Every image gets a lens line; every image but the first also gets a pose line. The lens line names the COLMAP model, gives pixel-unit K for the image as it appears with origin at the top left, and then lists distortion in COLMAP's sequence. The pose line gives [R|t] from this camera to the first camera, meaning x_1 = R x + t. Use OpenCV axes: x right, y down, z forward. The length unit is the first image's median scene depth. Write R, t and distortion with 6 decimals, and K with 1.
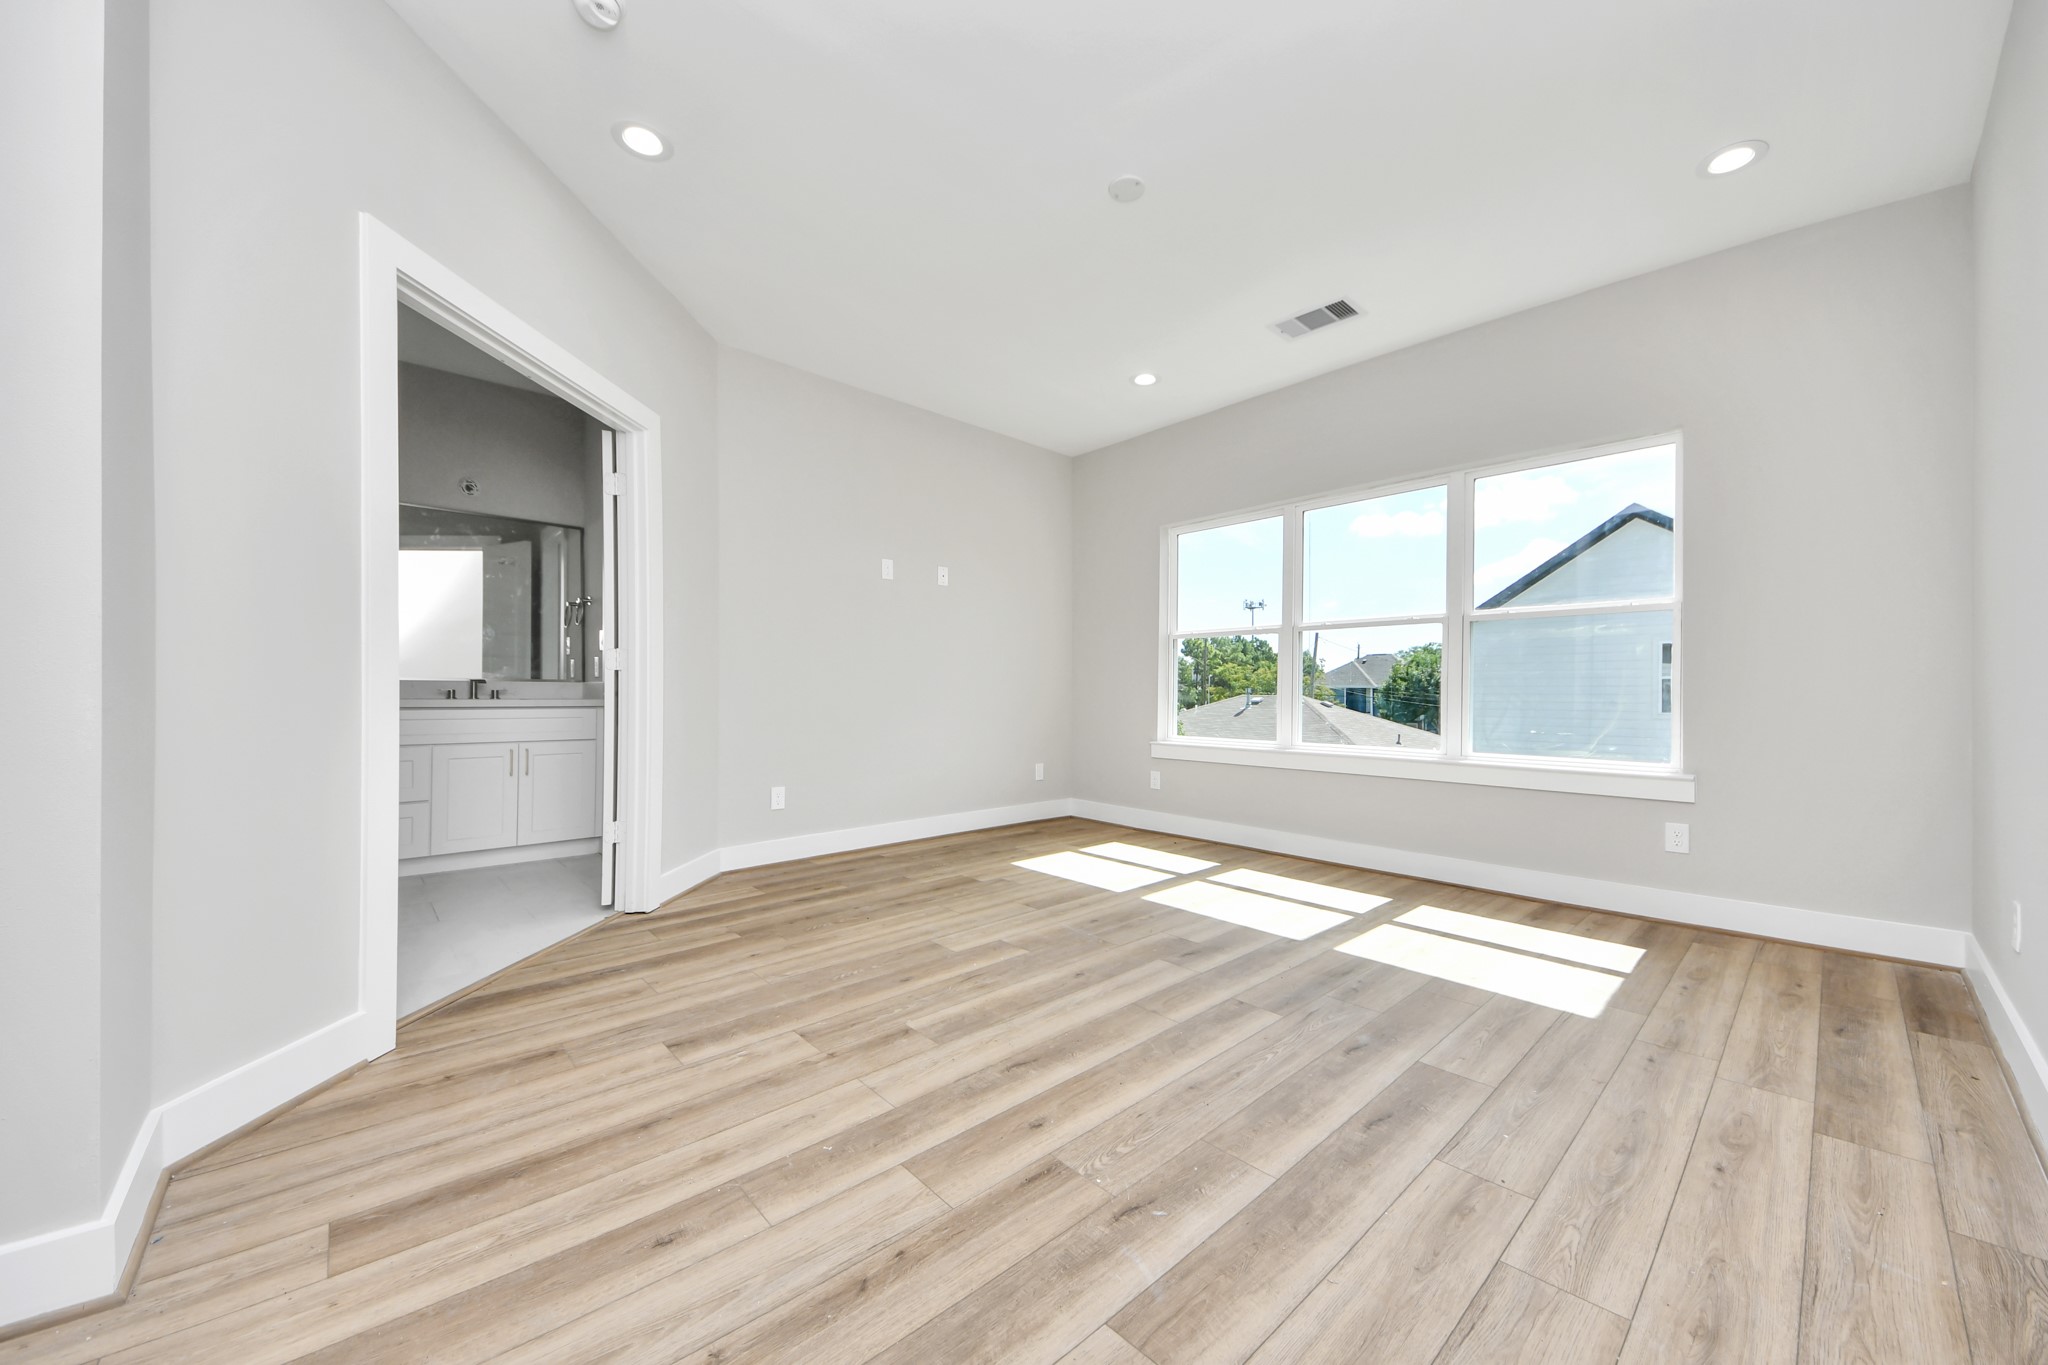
lens RADIAL K [[736.9, 0, 1024.0], [0, 736.9, 682.5], [0, 0, 1]] dist [0.011328, 0.000210]
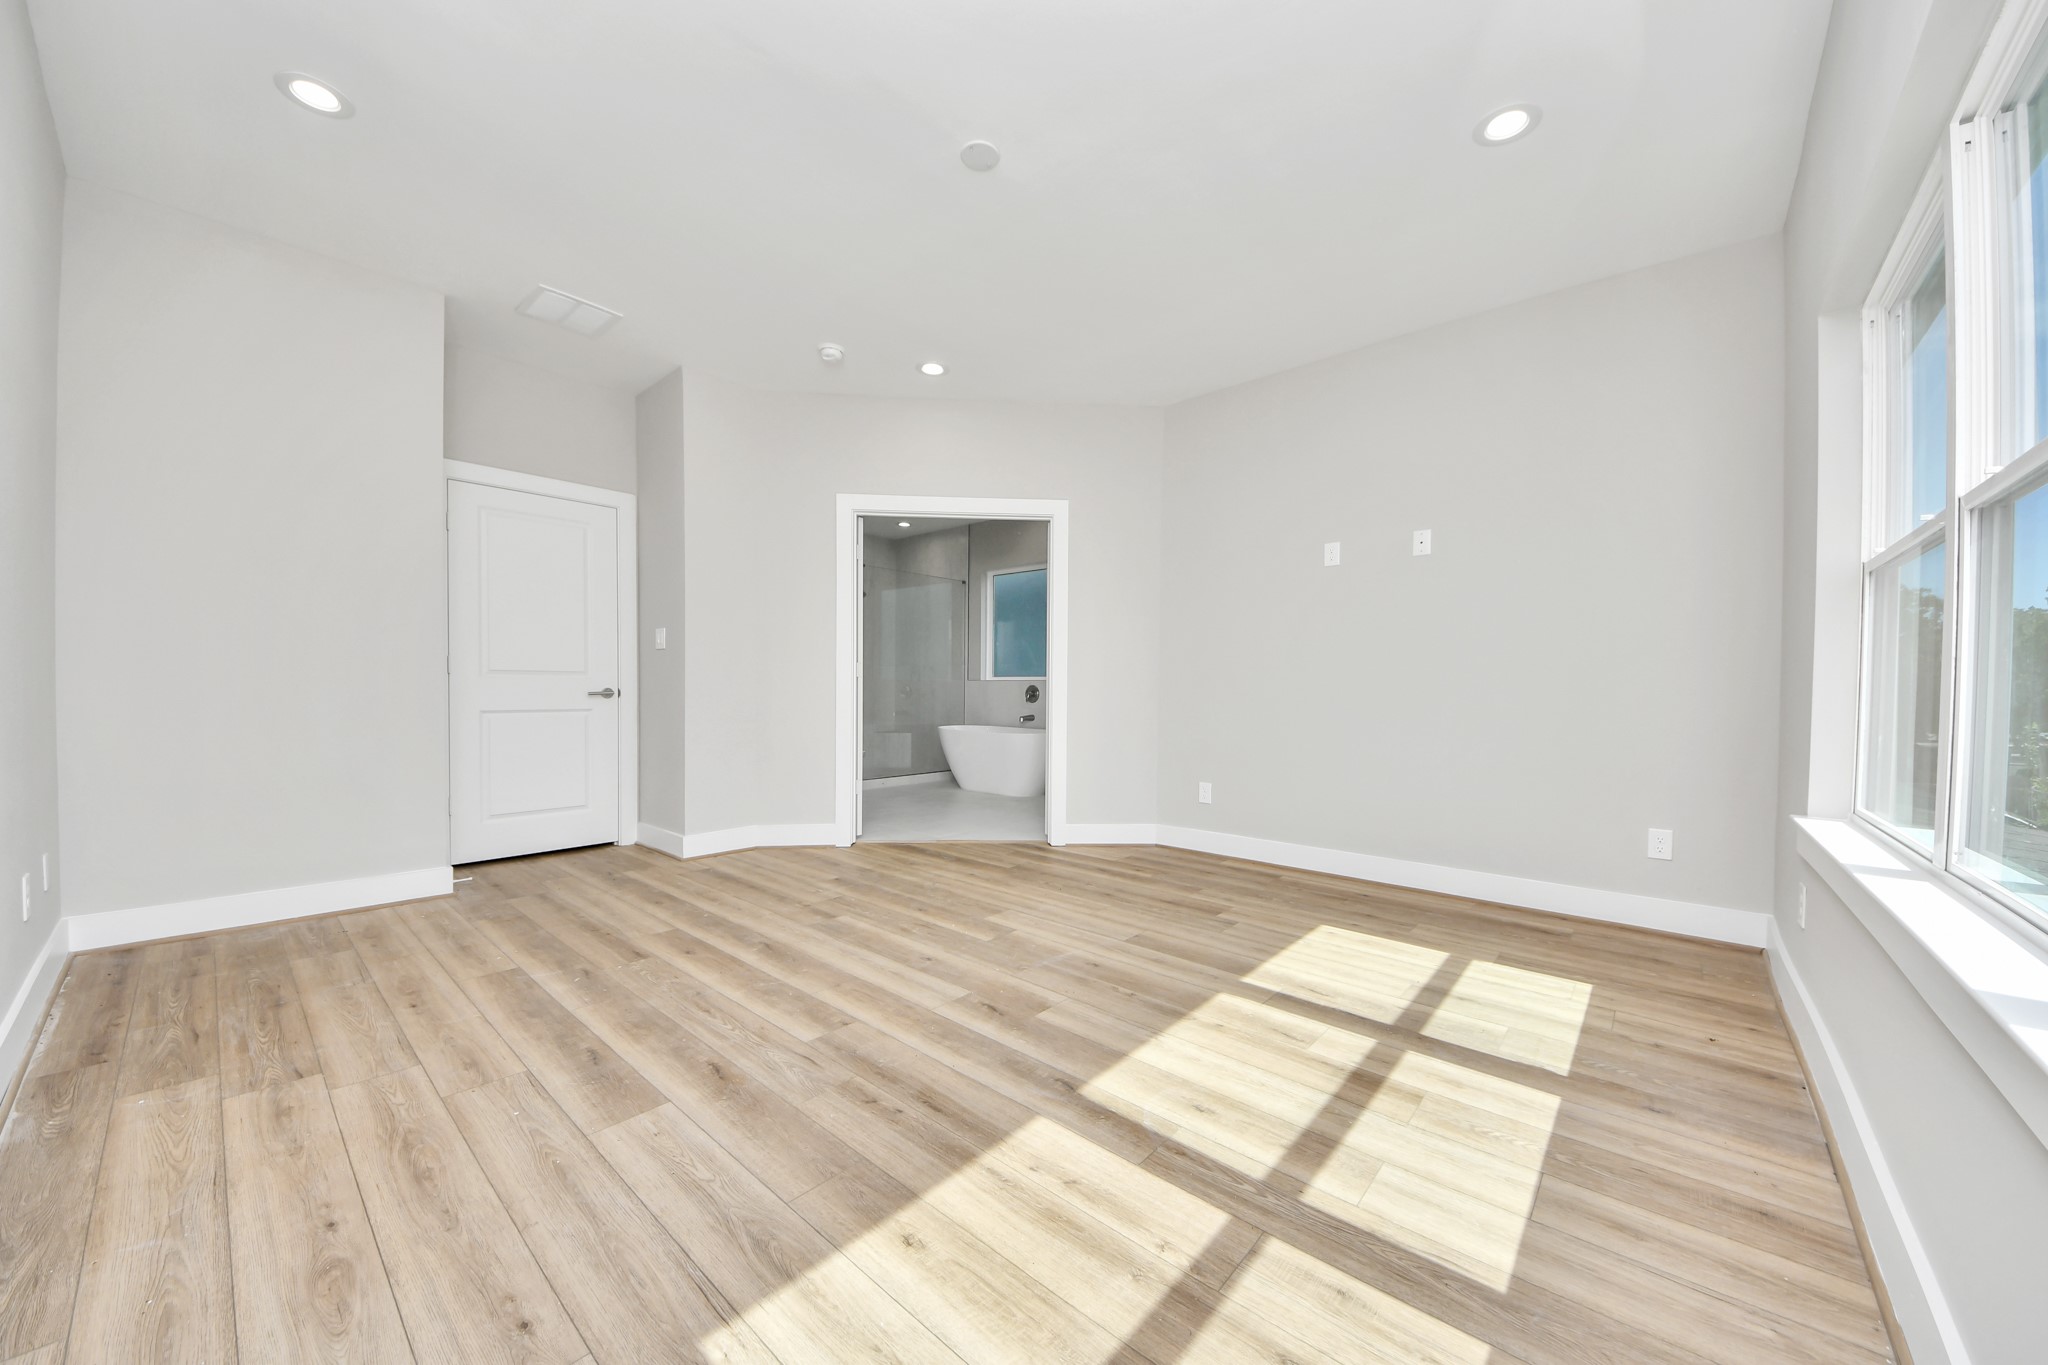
lens RADIAL K [[750.4, 0, 1024.0], [0, 750.4, 682.5], [0, 0, 1]] dist [-0.011210, 0.000106]
pose [[0.105769, -0.005665, -0.994375, 1.082218], [-0.004739, 0.999970, -0.006201, 0.019644], [0.994379, 0.005368, 0.105739, 0.988231]]
